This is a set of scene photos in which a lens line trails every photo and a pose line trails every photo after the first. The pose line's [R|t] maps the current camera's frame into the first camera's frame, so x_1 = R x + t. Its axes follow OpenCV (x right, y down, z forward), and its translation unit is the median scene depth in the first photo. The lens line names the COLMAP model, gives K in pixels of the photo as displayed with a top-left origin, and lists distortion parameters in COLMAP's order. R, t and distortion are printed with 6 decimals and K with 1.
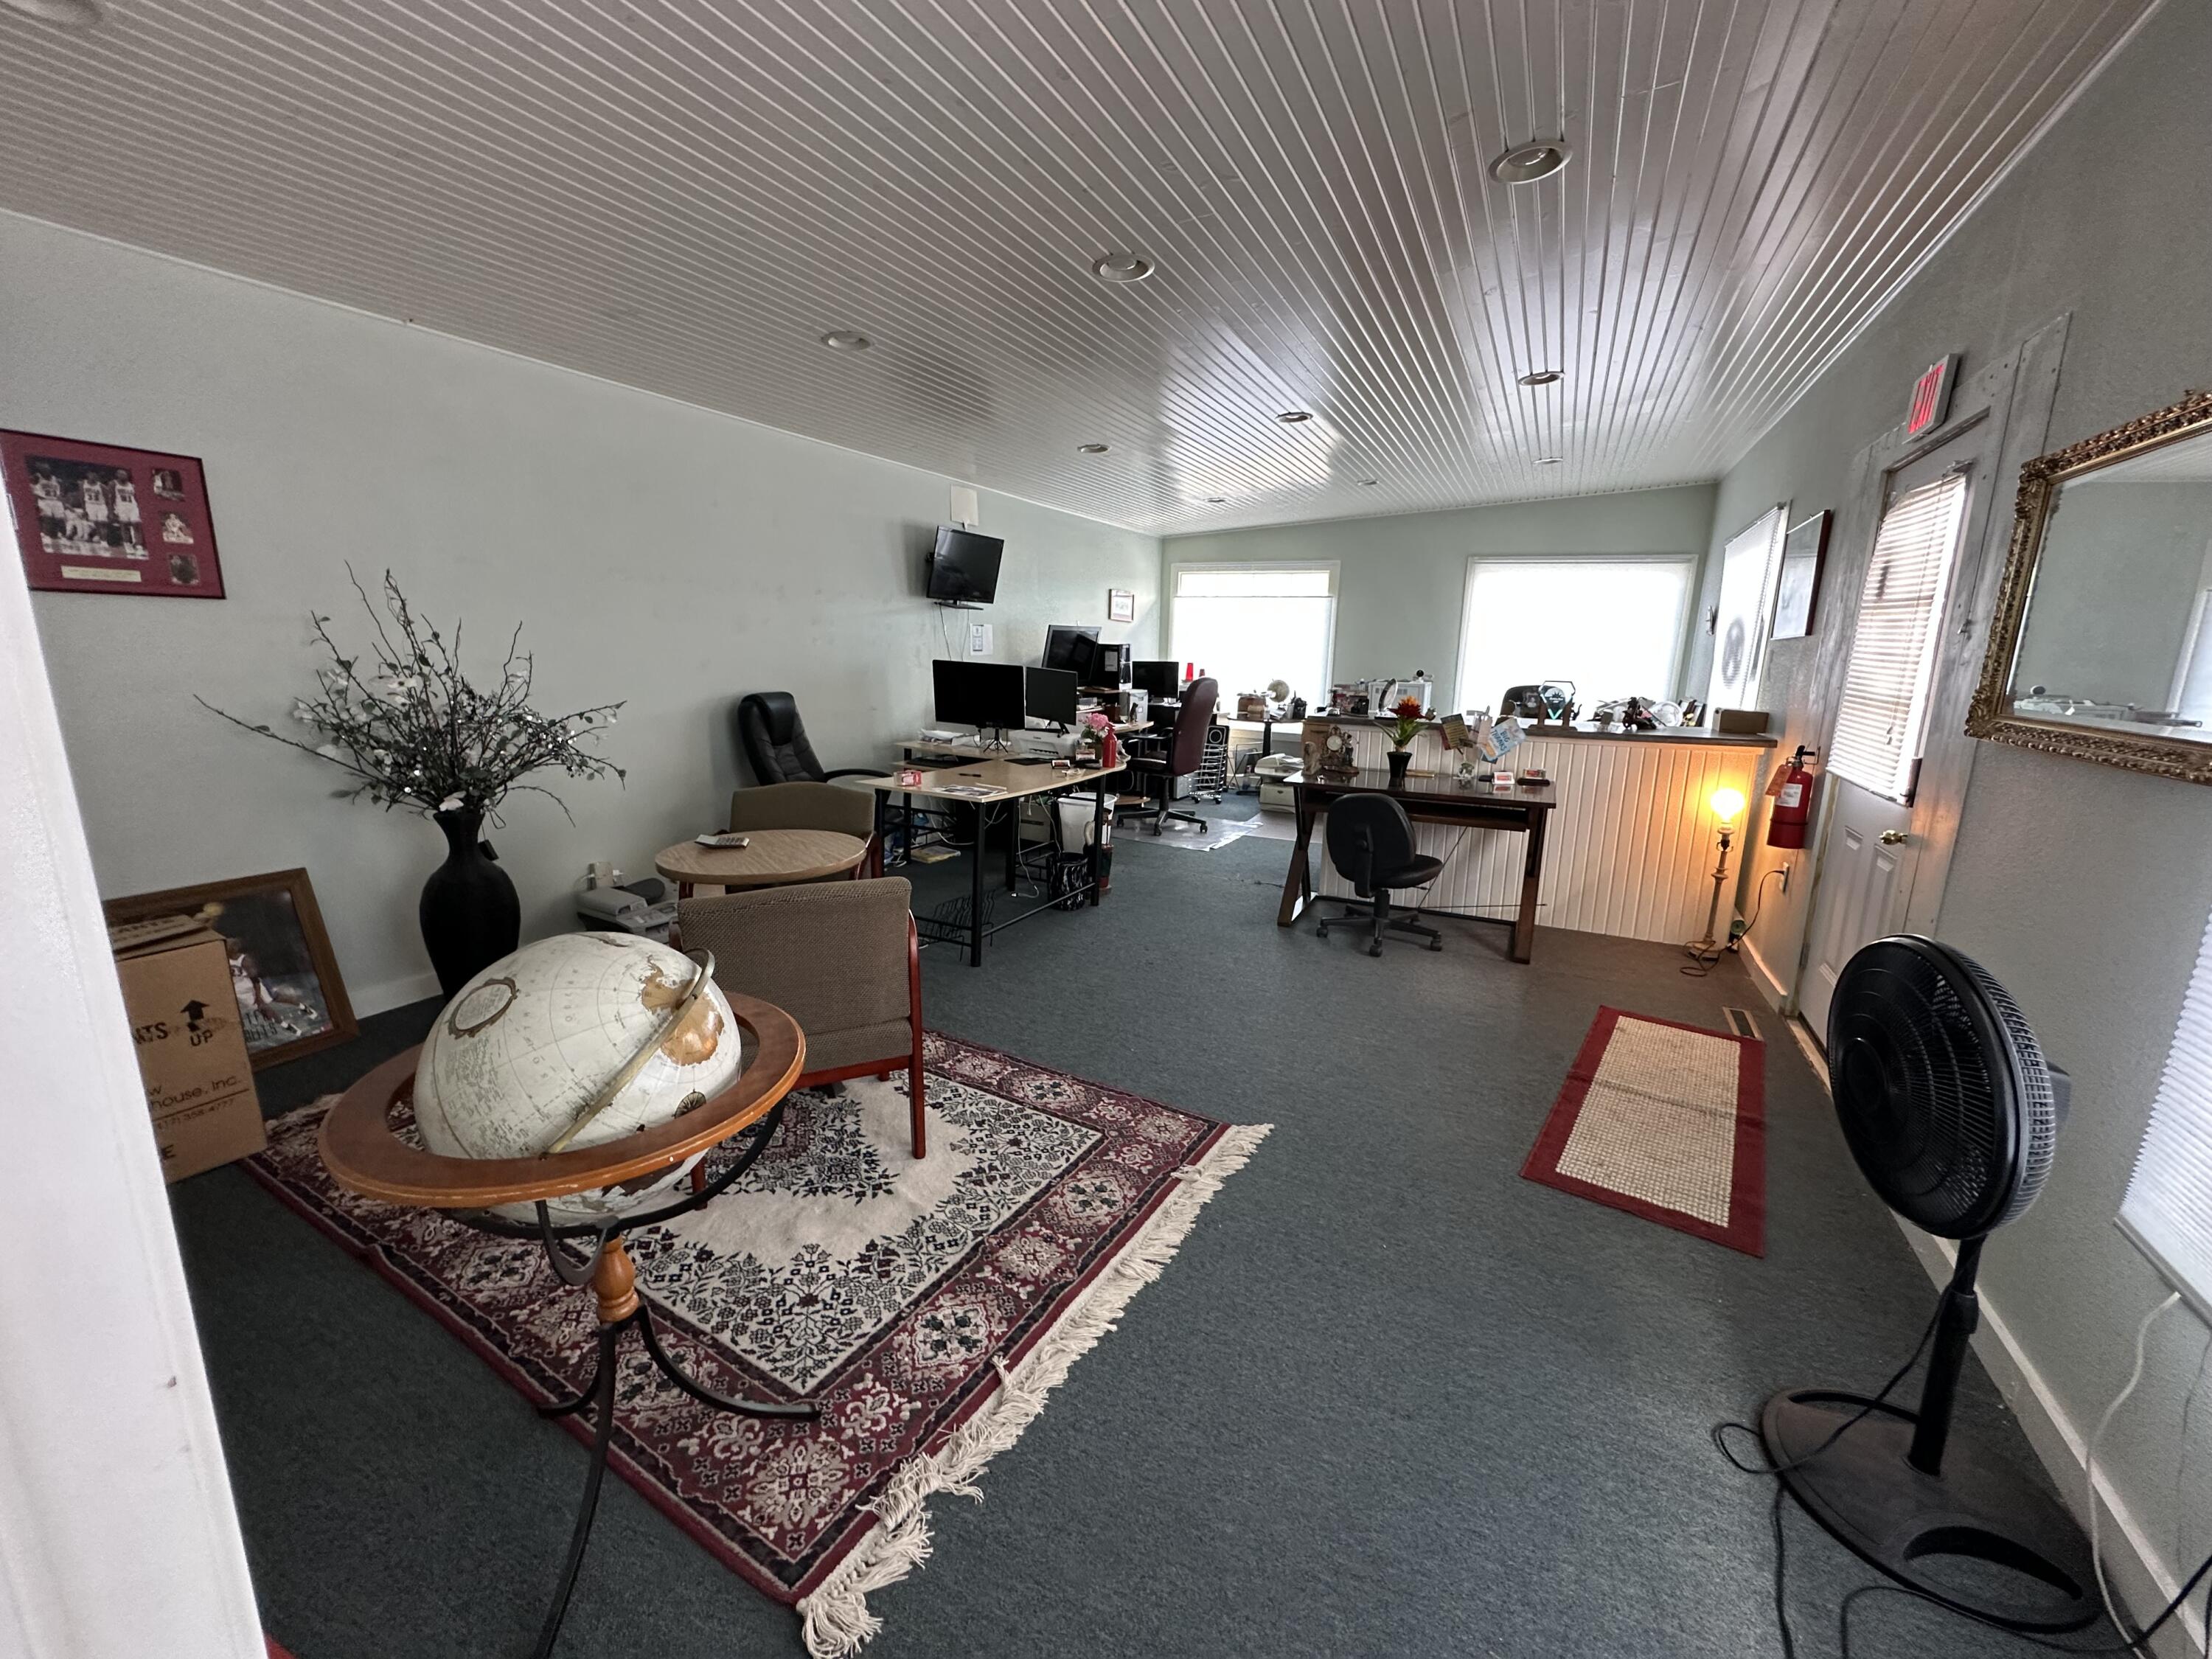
lens RADIAL K [[877.2, 0, 1110.8], [0, 877.2, 826.7], [0, 0, 1]] dist [-0.003123, 0.000188]
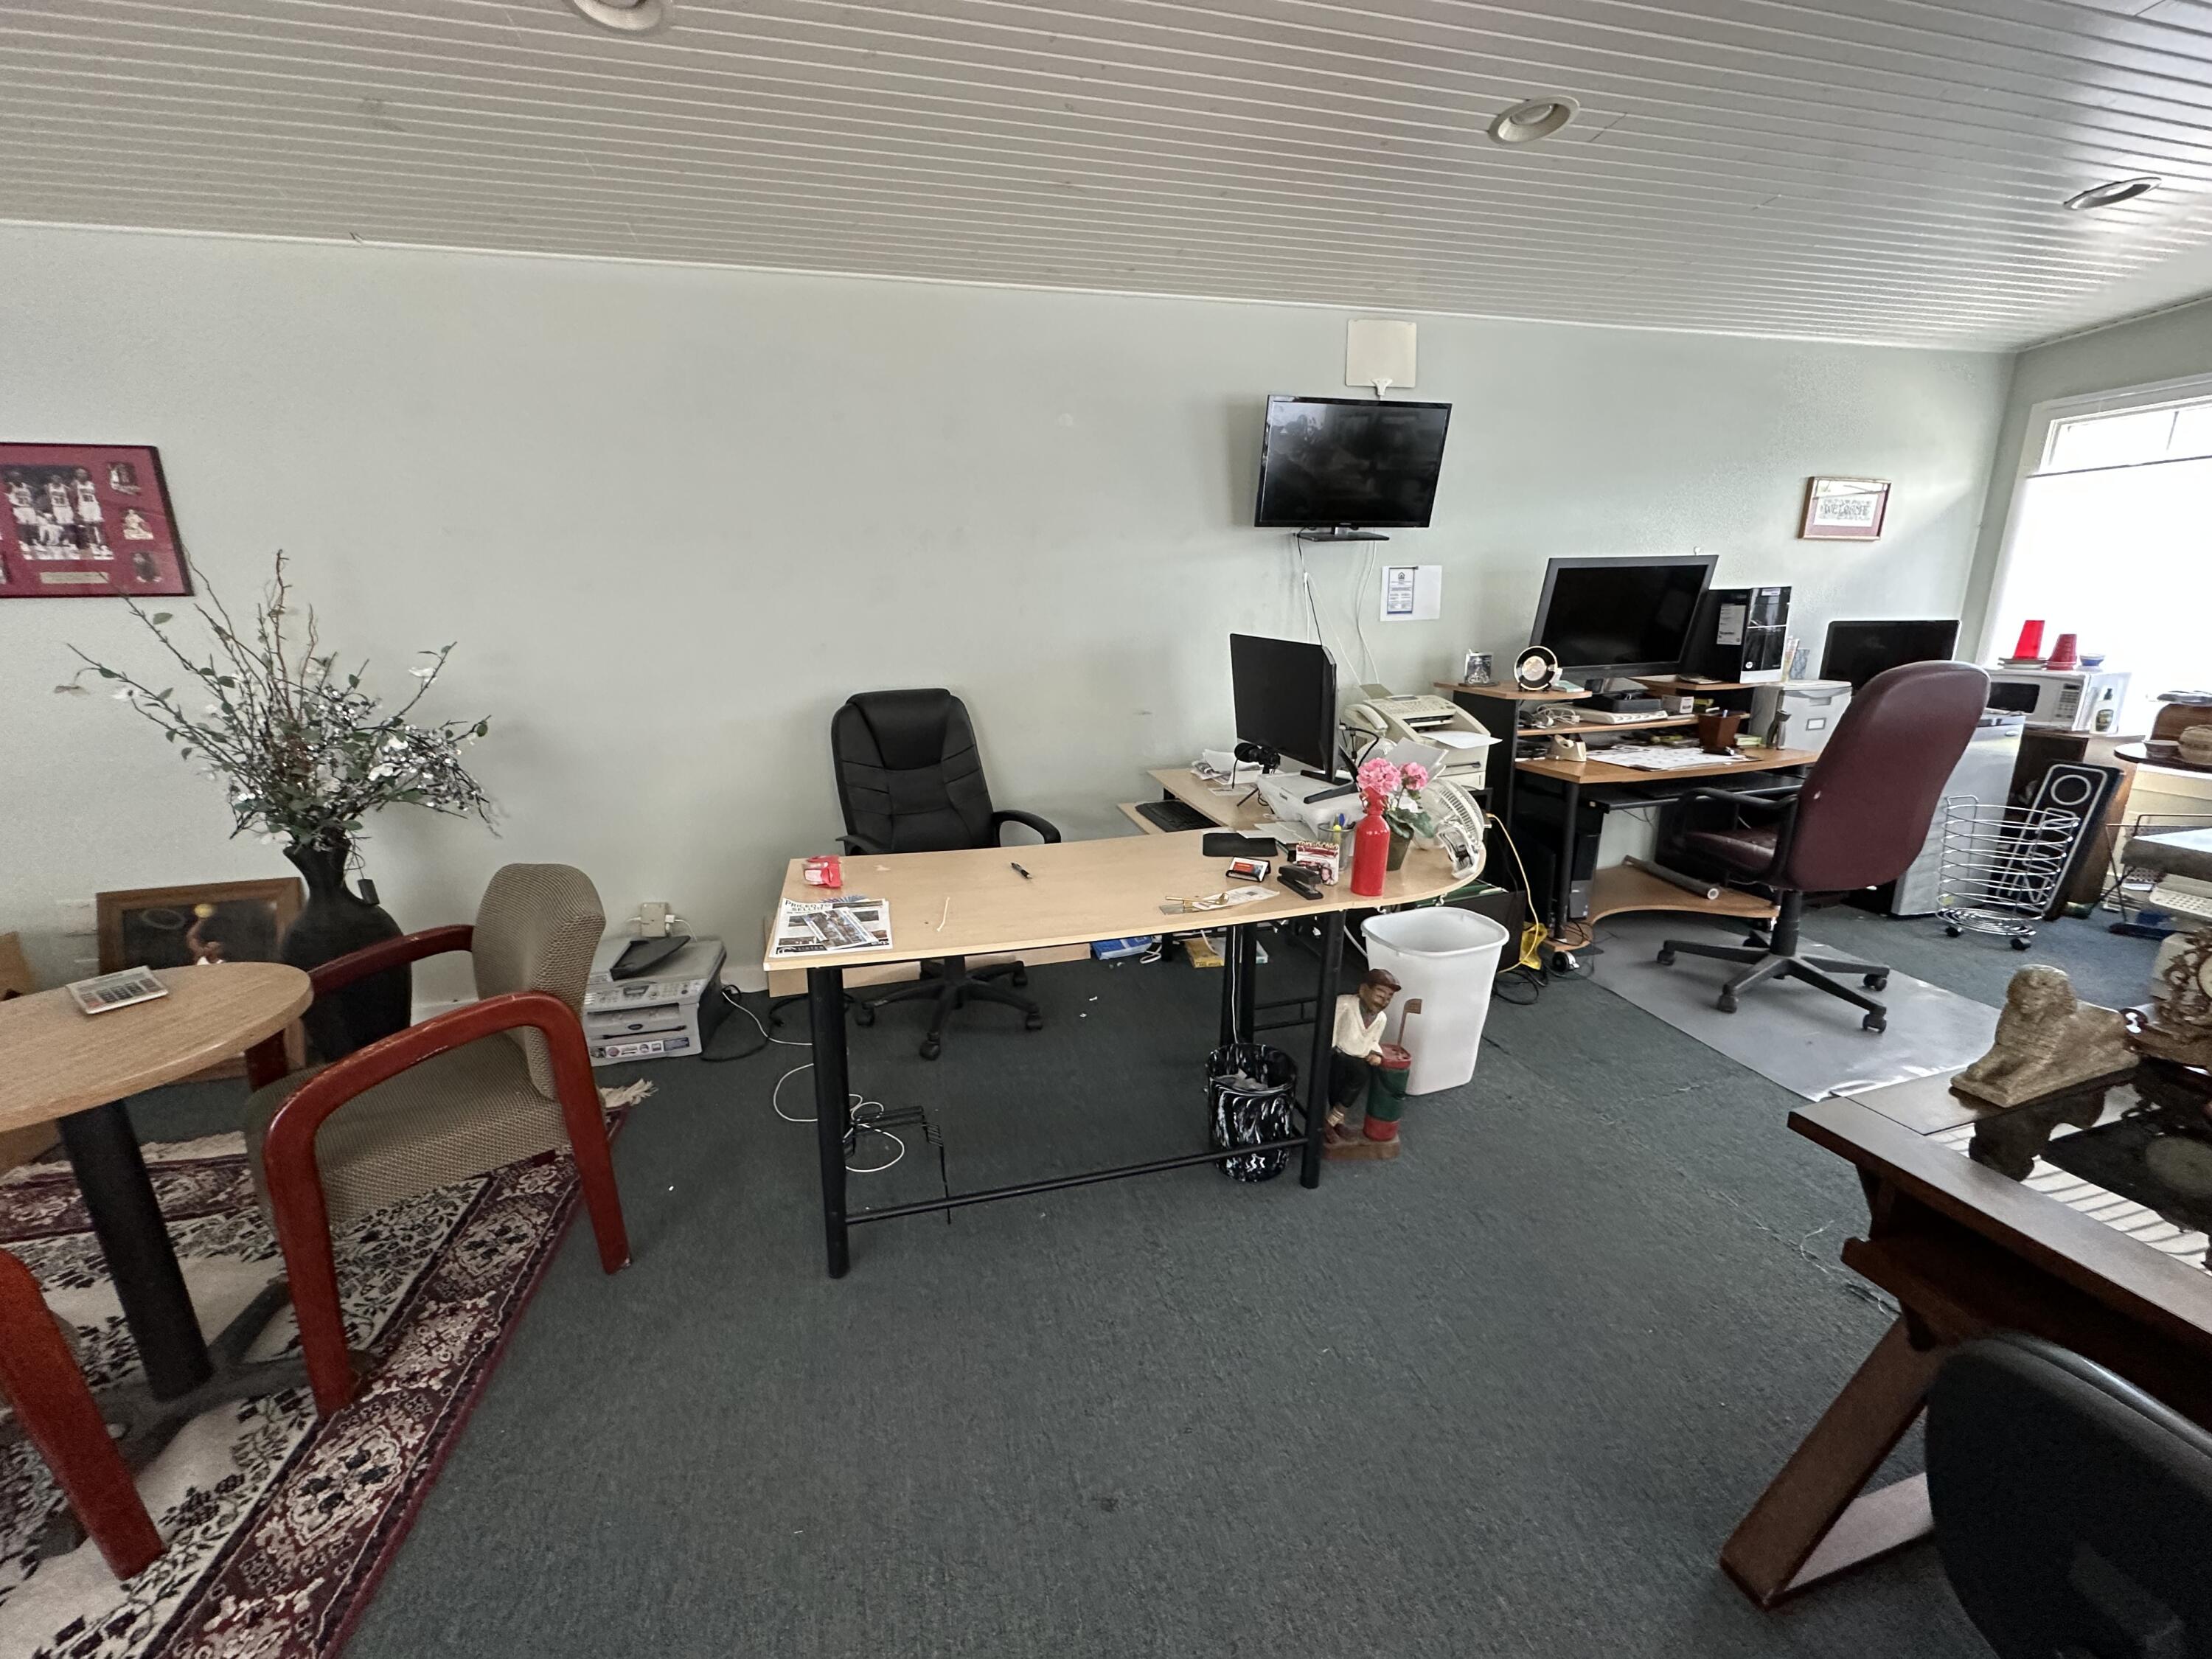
lens RADIAL K [[877.2, 0, 1108.5], [0, 877.2, 829.5], [0, 0, 1]] dist [-0.003123, 0.000188]
pose [[0.664717, 0.151393, -0.731595, 0.231323], [-0.116781, 0.988271, 0.098403, -0.131973], [0.737912, 0.020027, 0.674600, 0.662314]]
